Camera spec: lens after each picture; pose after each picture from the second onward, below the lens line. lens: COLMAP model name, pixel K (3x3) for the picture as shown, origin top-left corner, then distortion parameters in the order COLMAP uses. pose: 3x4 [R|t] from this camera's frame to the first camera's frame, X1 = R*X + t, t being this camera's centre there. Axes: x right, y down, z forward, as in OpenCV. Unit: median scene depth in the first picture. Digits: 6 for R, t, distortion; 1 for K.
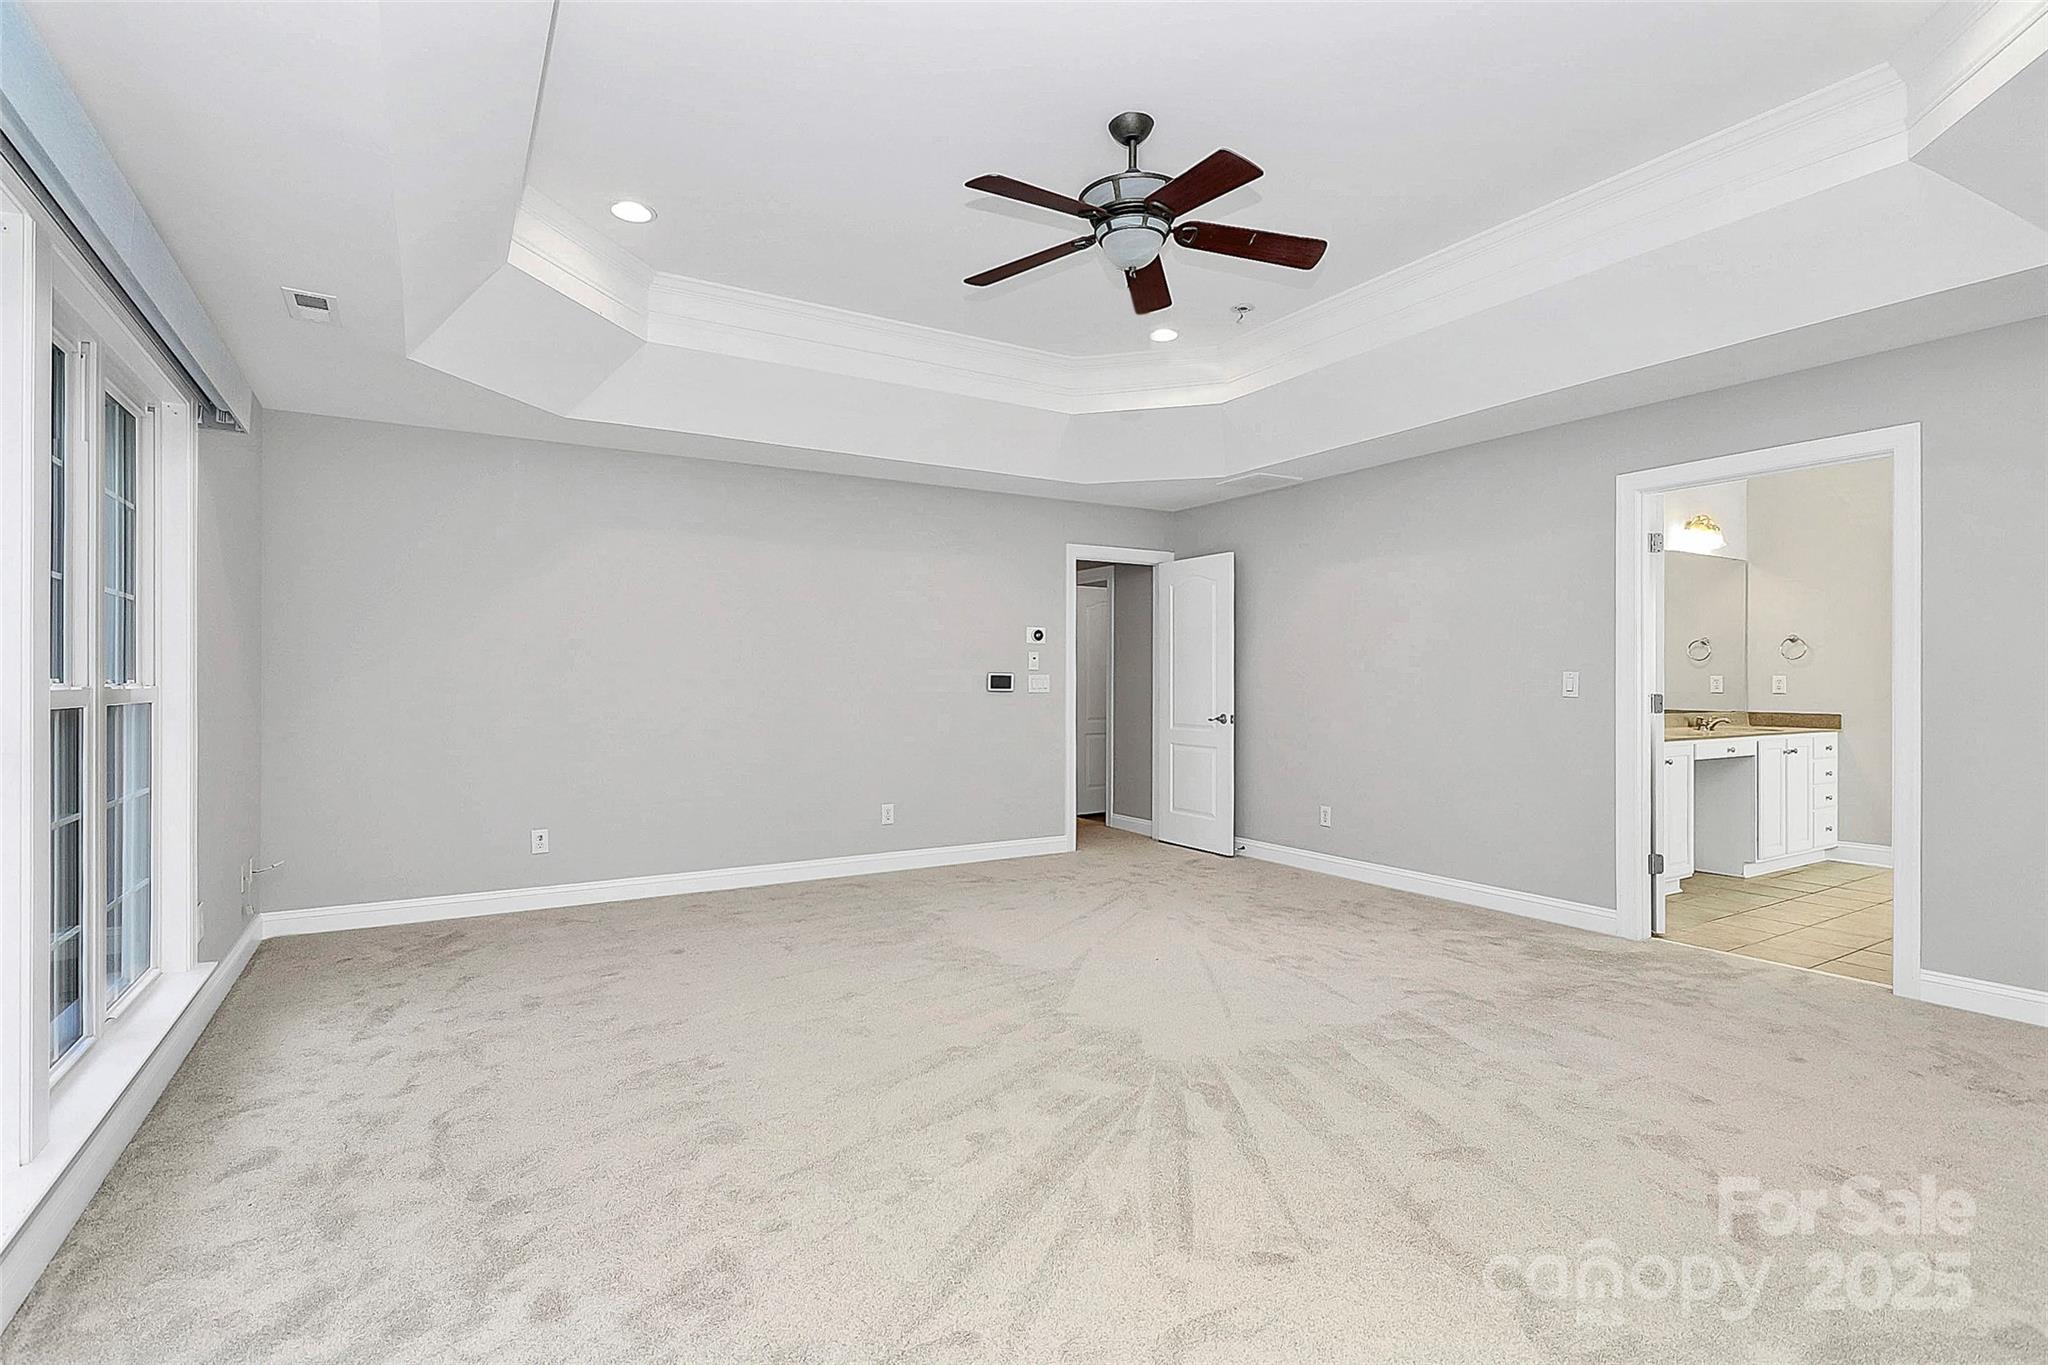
lens RADIAL K [[986.1, 0, 1024.0], [0, 986.1, 682.5], [0, 0, 1]] dist [0.002186, -0.014005]
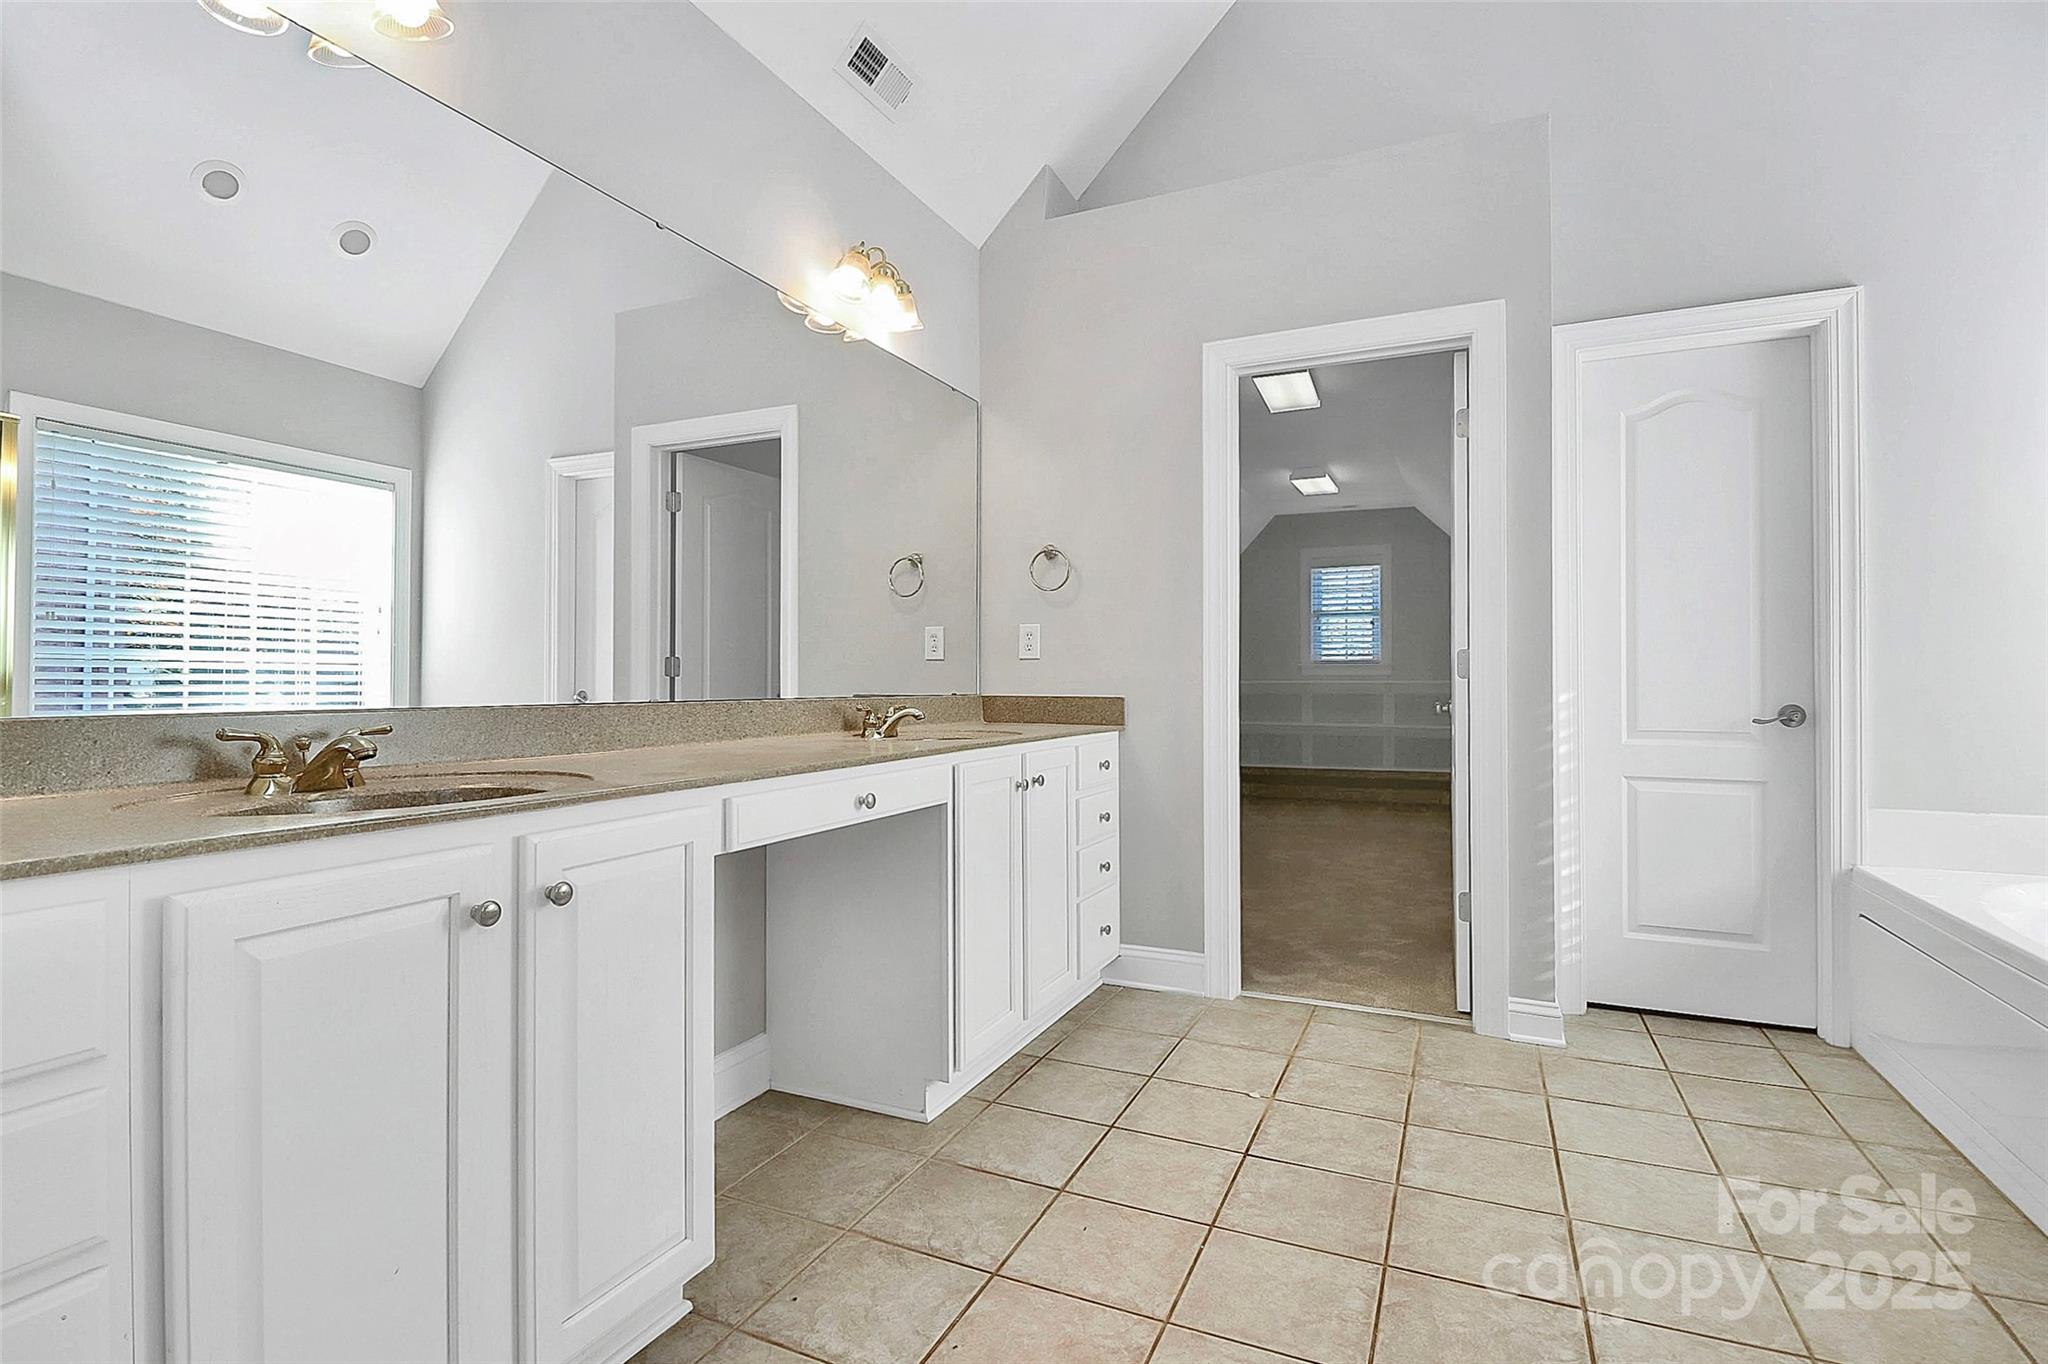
lens RADIAL K [[986.1, 0, 1024.0], [0, 986.1, 682.0], [0, 0, 1]] dist [0.002186, -0.014005]
pose [[0.831578, -0.002239, 0.555403, 0.506120], [0.002138, 0.999997, 0.000831, 0.023943], [-0.555404, 0.000496, 0.831581, 0.603846]]
